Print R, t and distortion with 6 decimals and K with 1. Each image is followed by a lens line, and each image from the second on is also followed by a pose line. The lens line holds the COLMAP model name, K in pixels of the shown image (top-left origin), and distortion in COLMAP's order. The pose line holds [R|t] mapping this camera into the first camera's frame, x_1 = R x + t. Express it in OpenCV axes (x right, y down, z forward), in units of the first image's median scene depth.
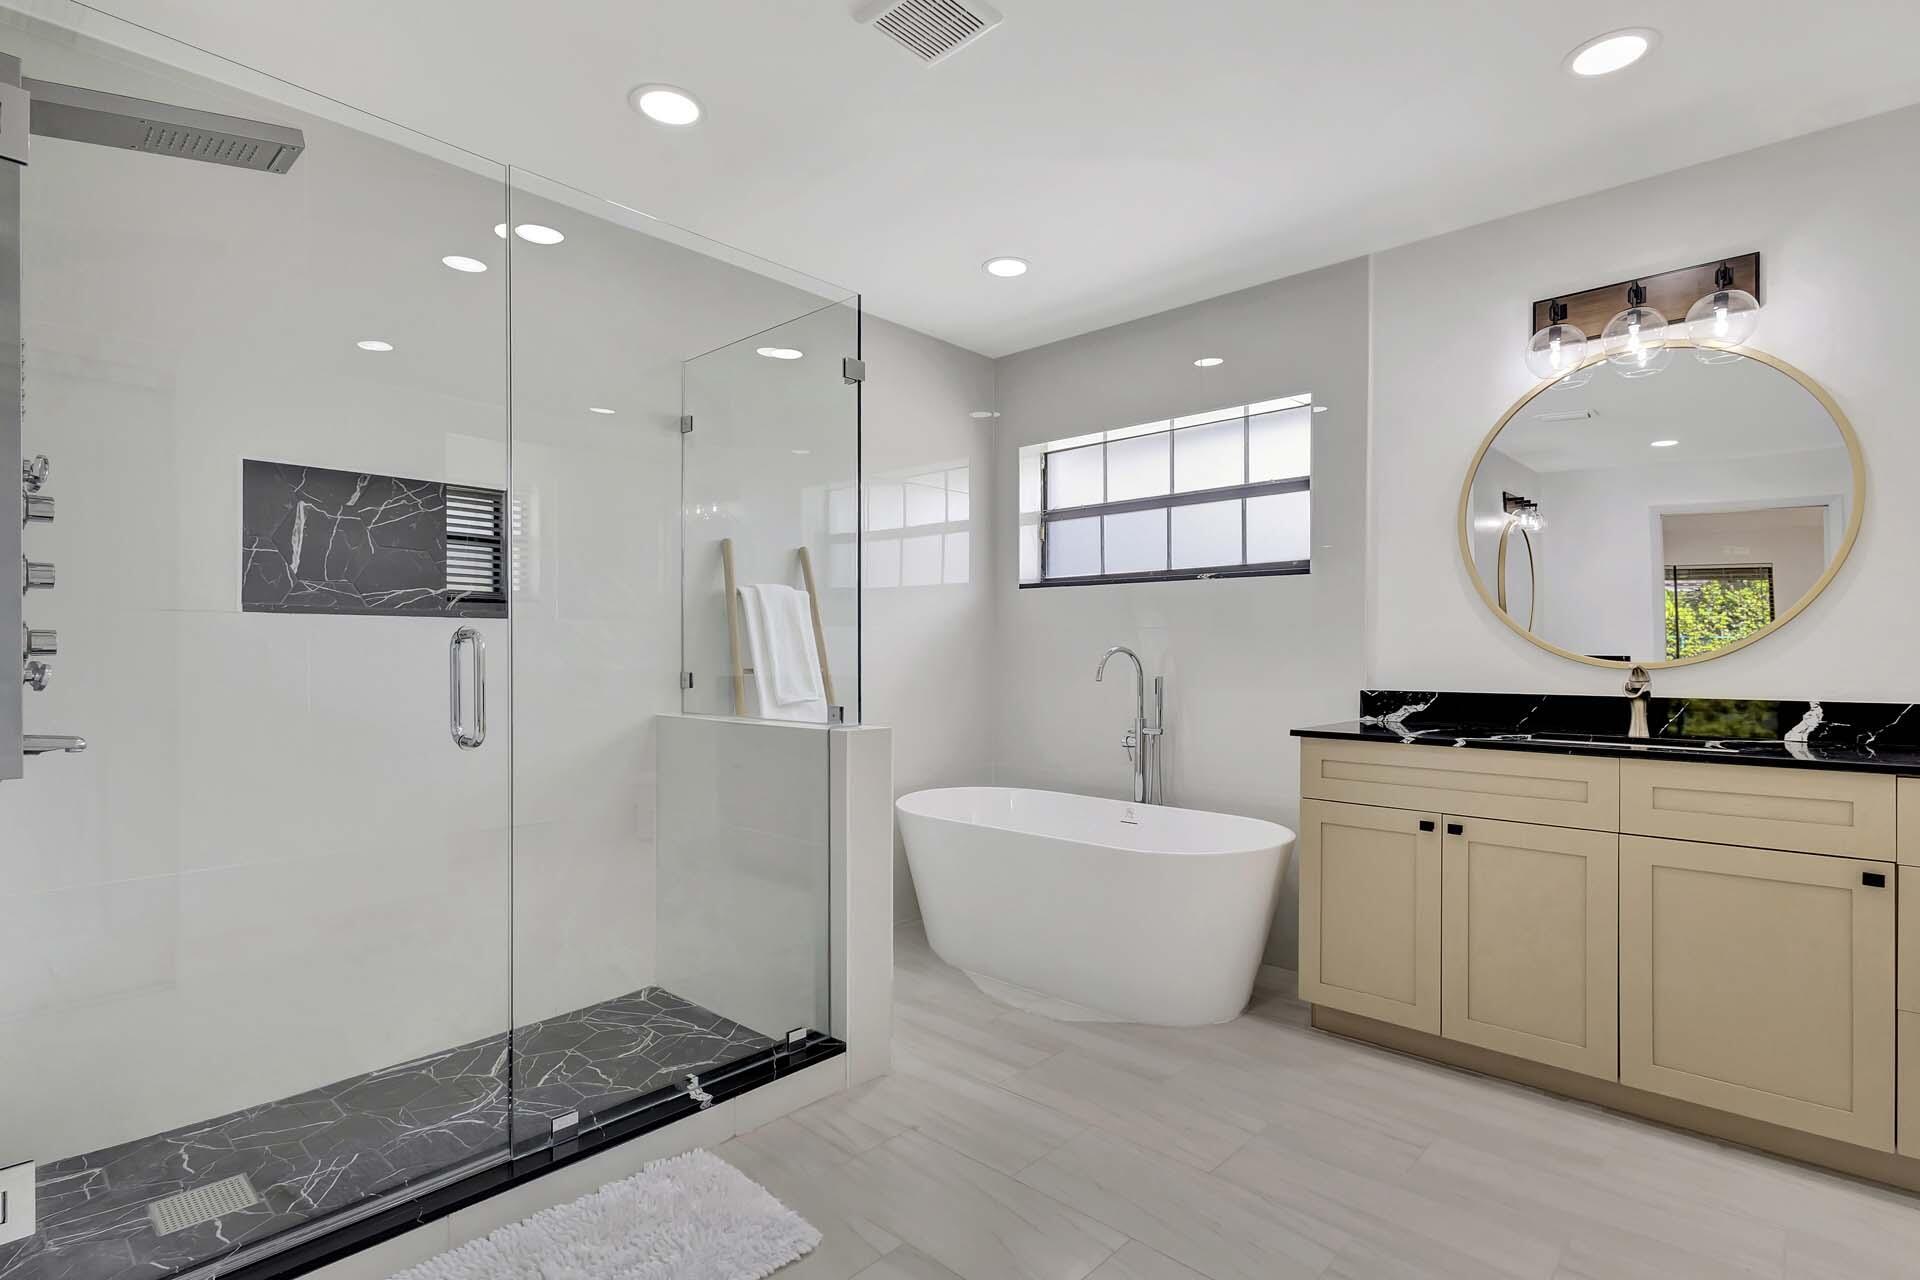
lens RADIAL K [[904.4, 0, 972.7], [0, 904.4, 654.2], [0, 0, 1]] dist [-0.001510, -0.000392]
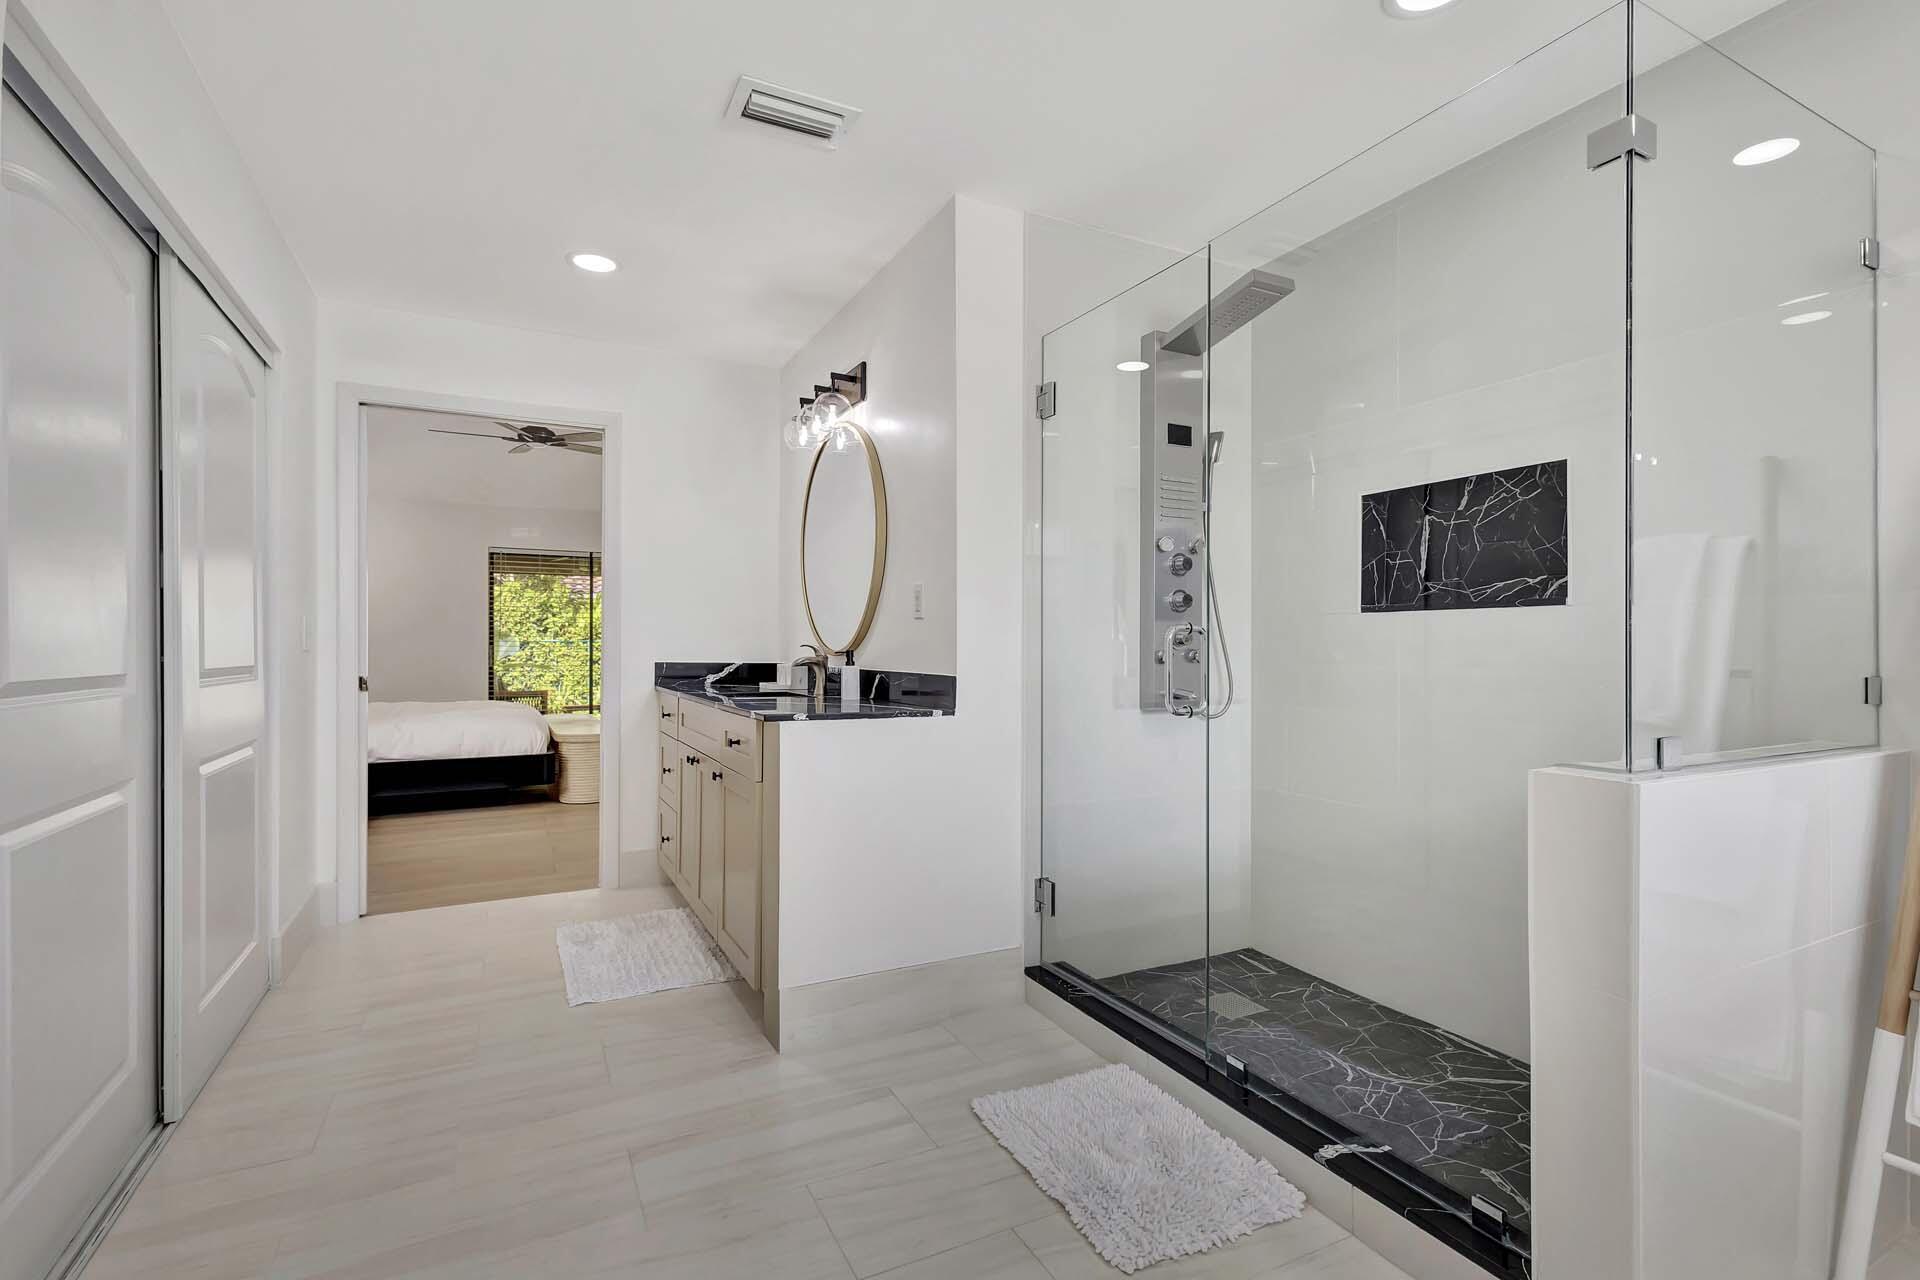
lens RADIAL K [[904.4, 0, 974.6], [0, 904.4, 637.7], [0, 0, 1]] dist [-0.001510, -0.000392]
pose [[-0.349179, -0.006243, -0.937035, 0.562735], [-0.000916, 0.999980, -0.006321, -0.002119], [0.937056, -0.001349, -0.349178, 0.860261]]
